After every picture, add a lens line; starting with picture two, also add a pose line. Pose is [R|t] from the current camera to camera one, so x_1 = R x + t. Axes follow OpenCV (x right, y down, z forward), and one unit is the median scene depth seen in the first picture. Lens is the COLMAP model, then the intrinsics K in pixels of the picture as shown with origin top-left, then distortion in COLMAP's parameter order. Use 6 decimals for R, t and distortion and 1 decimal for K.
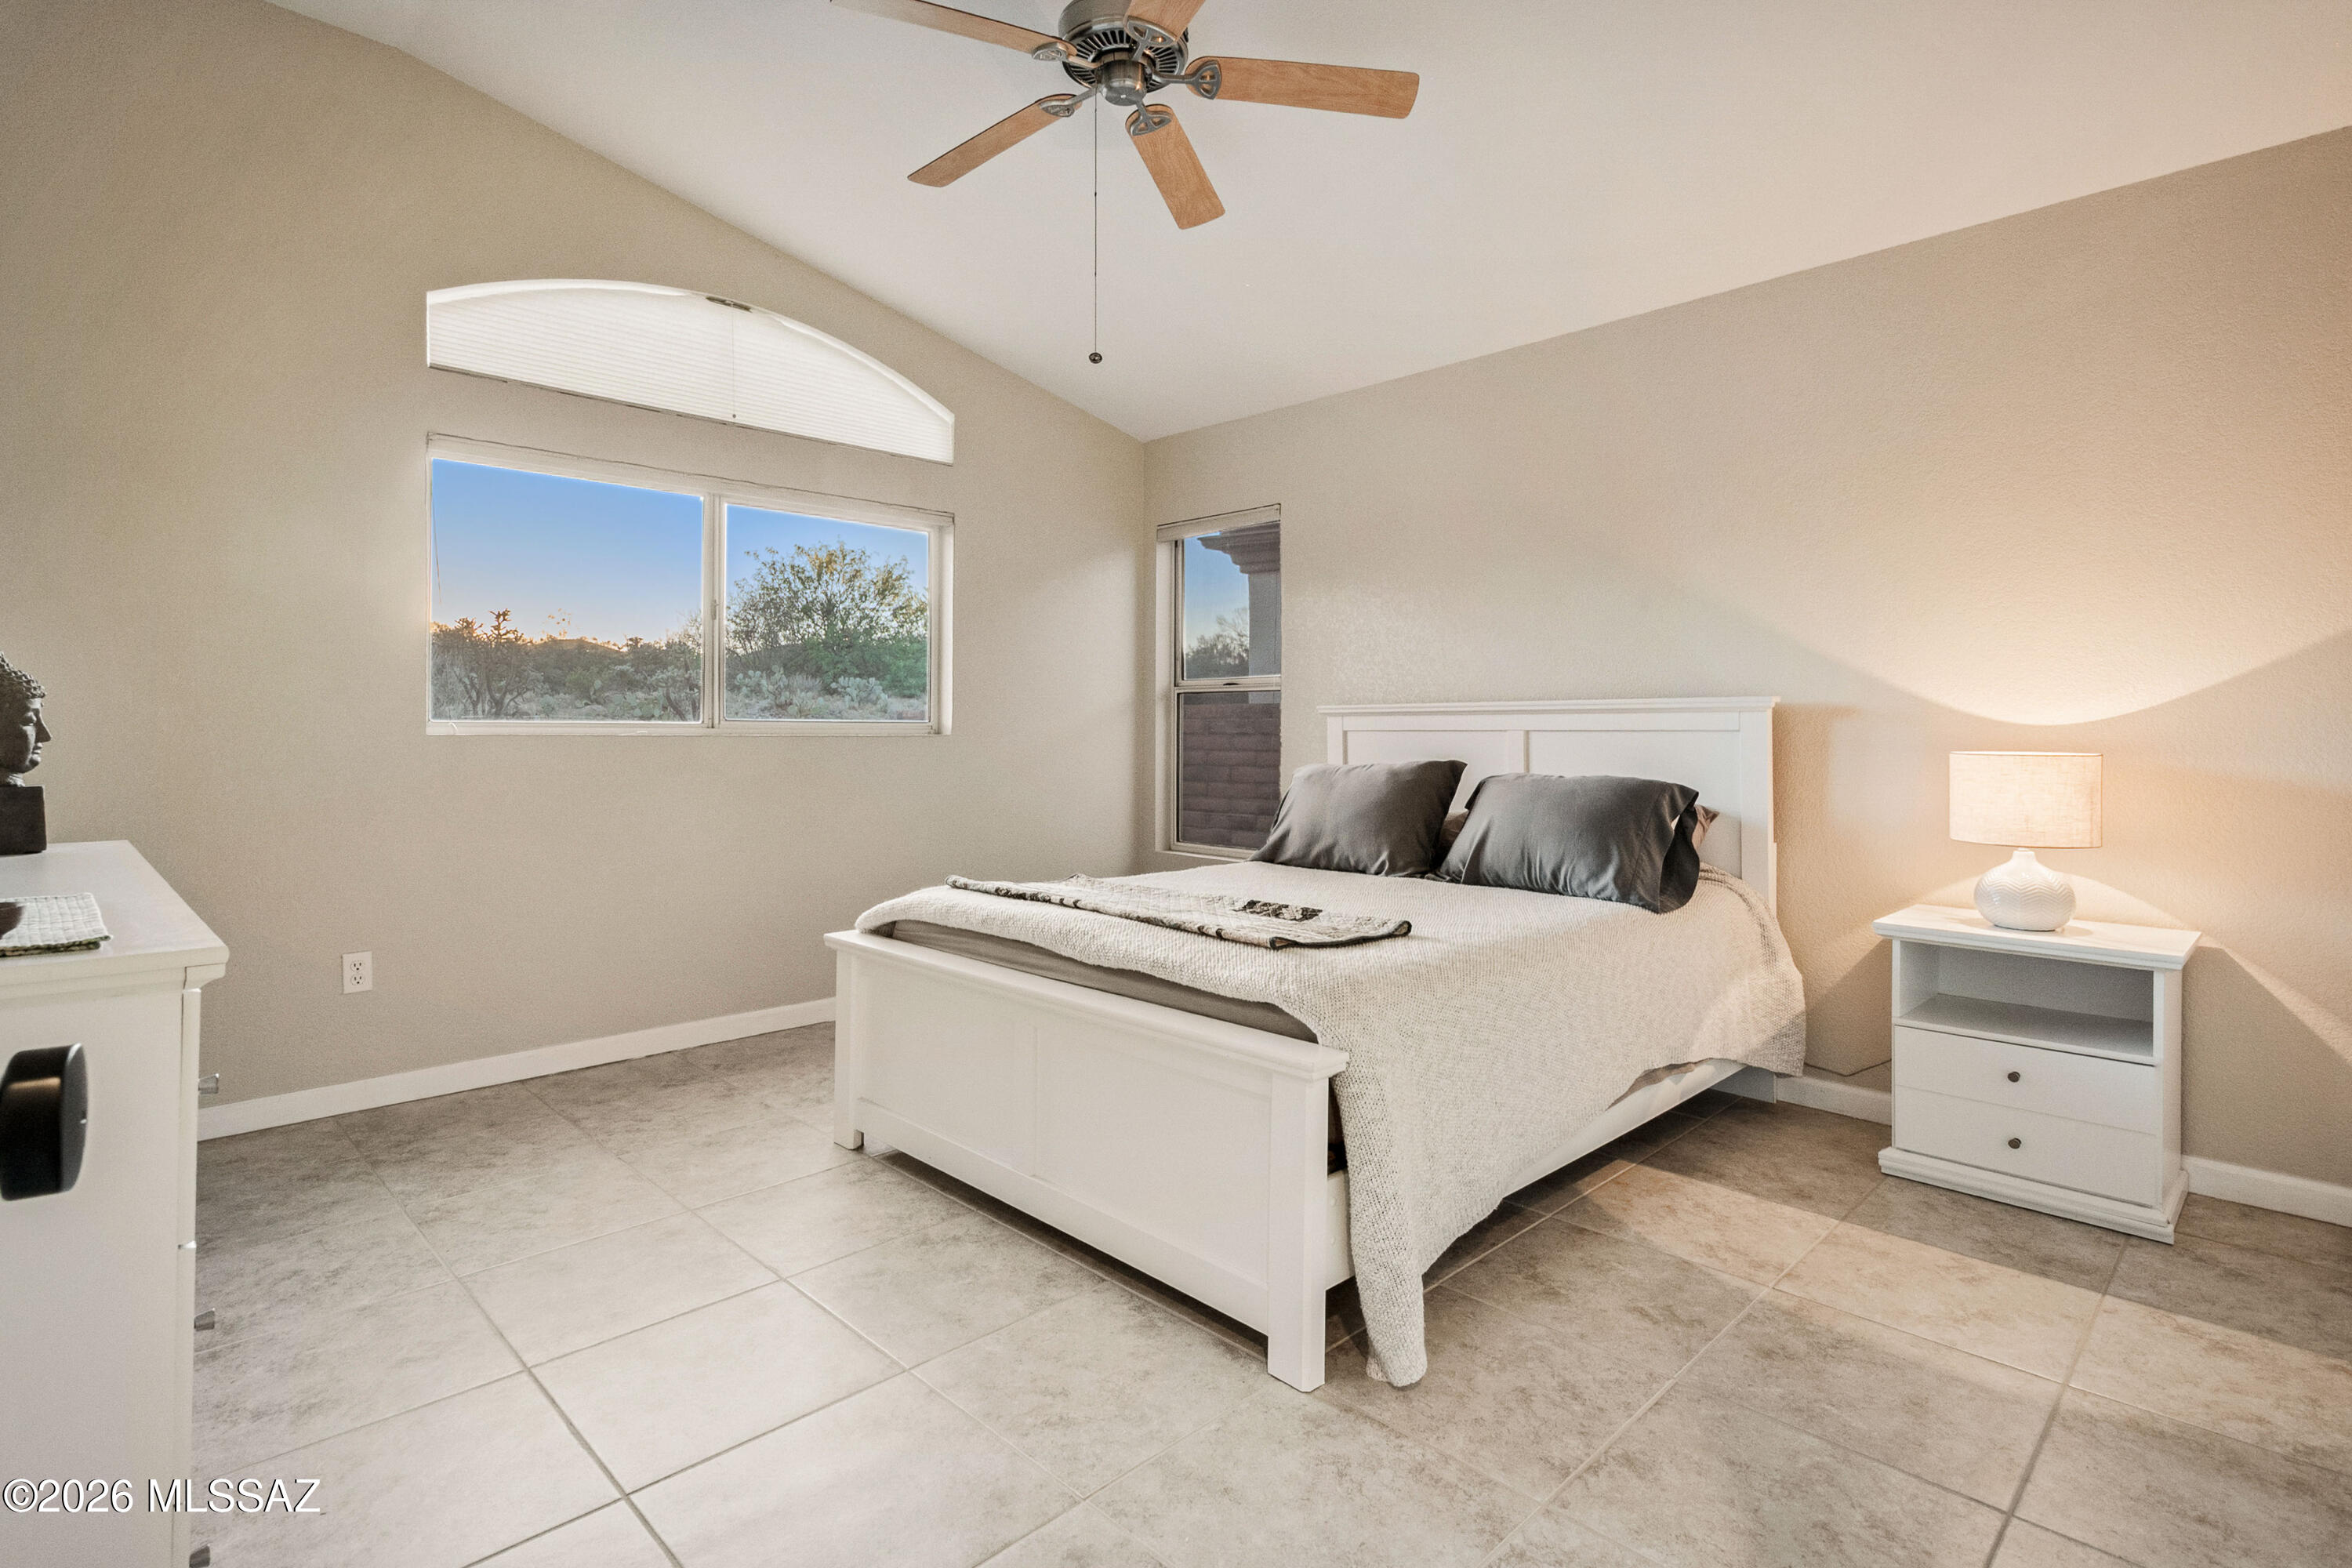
lens RADIAL K [[1145.0, 0, 1176.6], [0, 1145.0, 721.5], [0, 0, 1]] dist [0.000338, -0.000051]
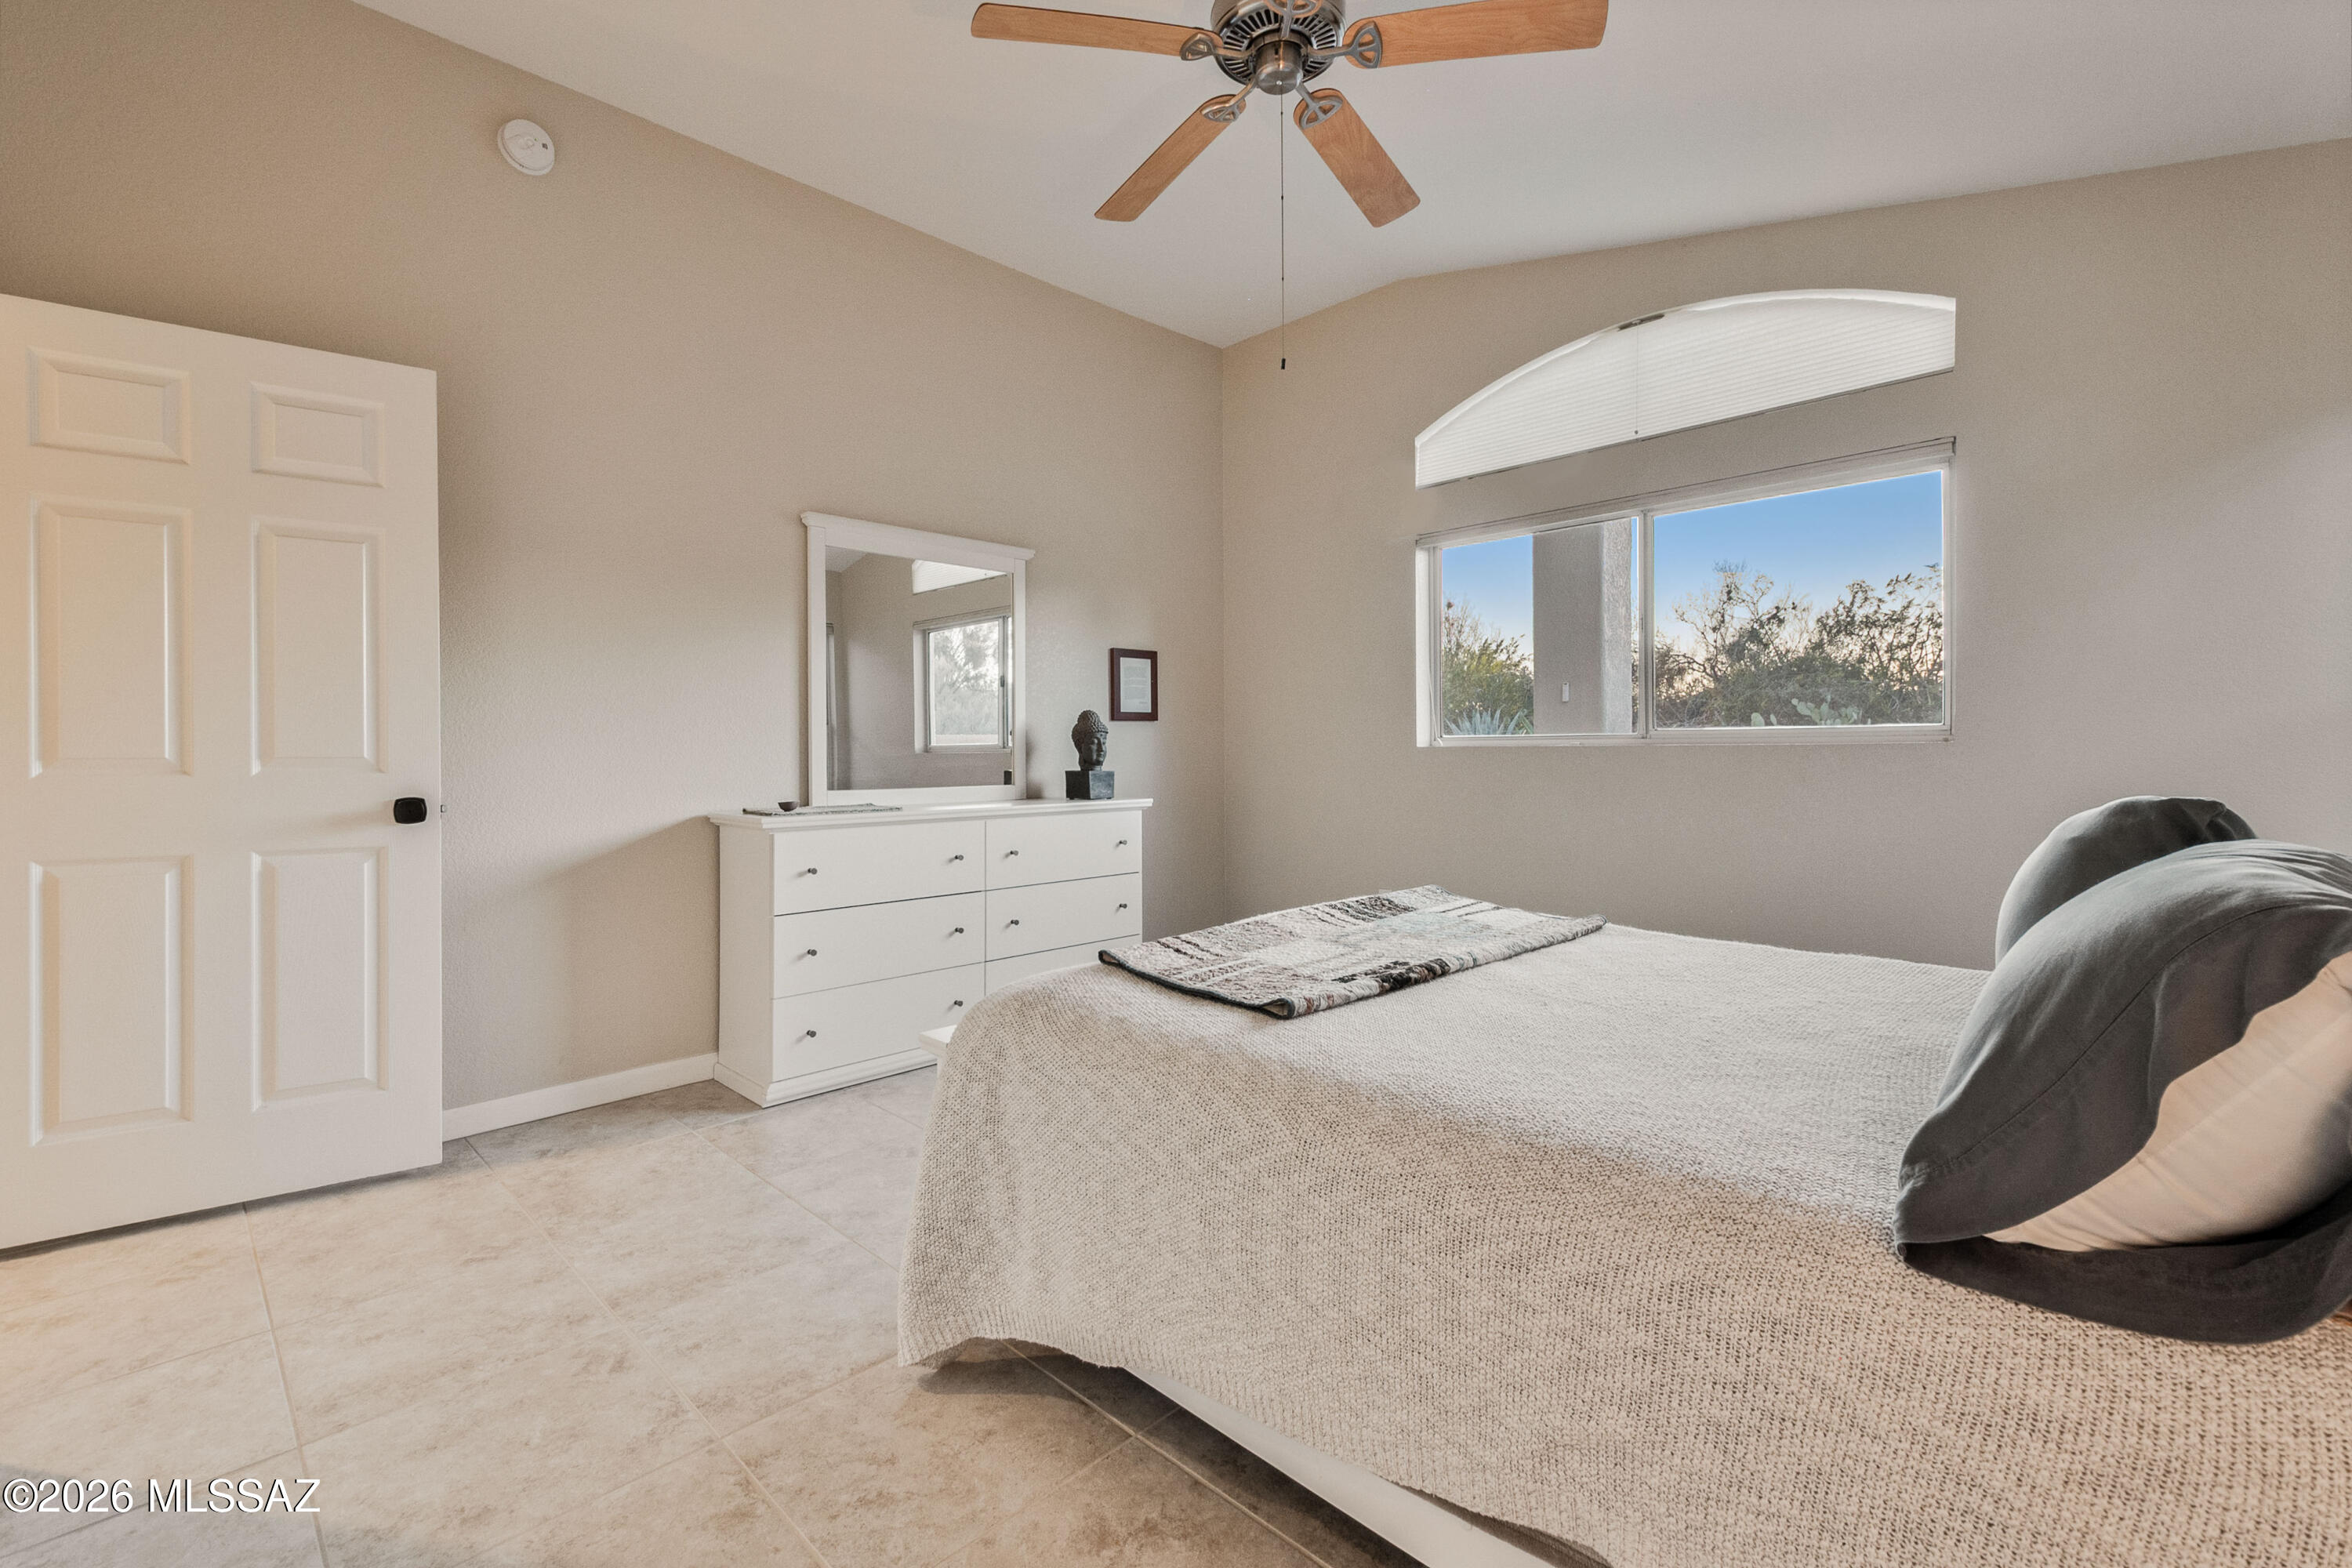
lens RADIAL K [[1034.3, 0, 1178.5], [0, 1034.3, 748.4], [0, 0, 1]] dist [0.009770, -0.000312]
pose [[0.001482, -0.005413, -0.999984, 0.986365], [0.017920, 0.999825, -0.005386, 0.022762], [0.999838, -0.017911, 0.001579, 1.077980]]
